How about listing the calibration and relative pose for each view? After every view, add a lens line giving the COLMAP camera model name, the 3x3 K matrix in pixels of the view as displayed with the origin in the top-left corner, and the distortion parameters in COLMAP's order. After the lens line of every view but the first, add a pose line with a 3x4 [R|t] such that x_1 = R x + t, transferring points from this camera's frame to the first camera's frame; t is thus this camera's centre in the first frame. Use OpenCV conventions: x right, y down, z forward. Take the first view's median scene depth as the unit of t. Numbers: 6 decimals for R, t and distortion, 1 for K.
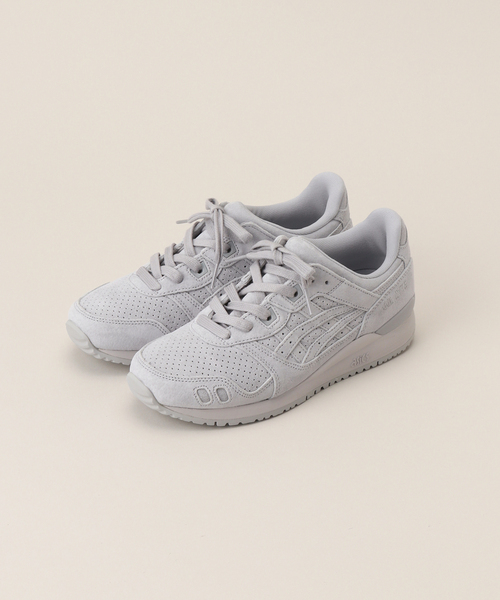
lens RADIAL K [[1322.0, 0, 248.9], [0, 1322.0, 300.6], [0, 0, 1]] dist [0.031811, 0.000000]
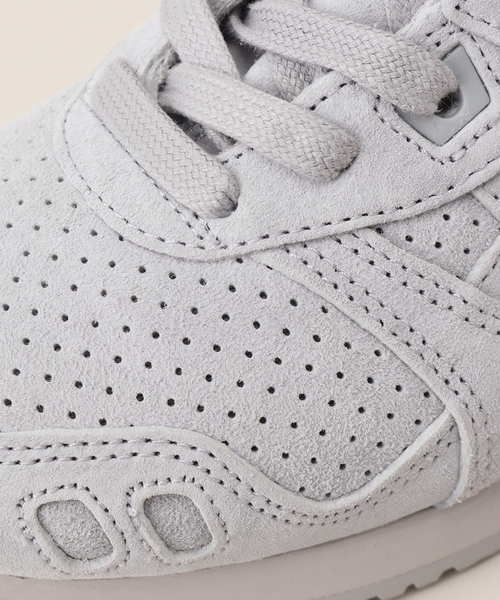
lens RADIAL K [[1842.3, 0, 249.2], [0, 1842.3, 299.6], [0, 0, 1]] dist [-0.014344, 0.000000]
pose [[0.989408, 0.040203, -0.139486, 0.025161], [-0.003203, 0.966698, 0.255901, -0.027067], [0.145129, -0.252744, 0.956587, 0.744359]]
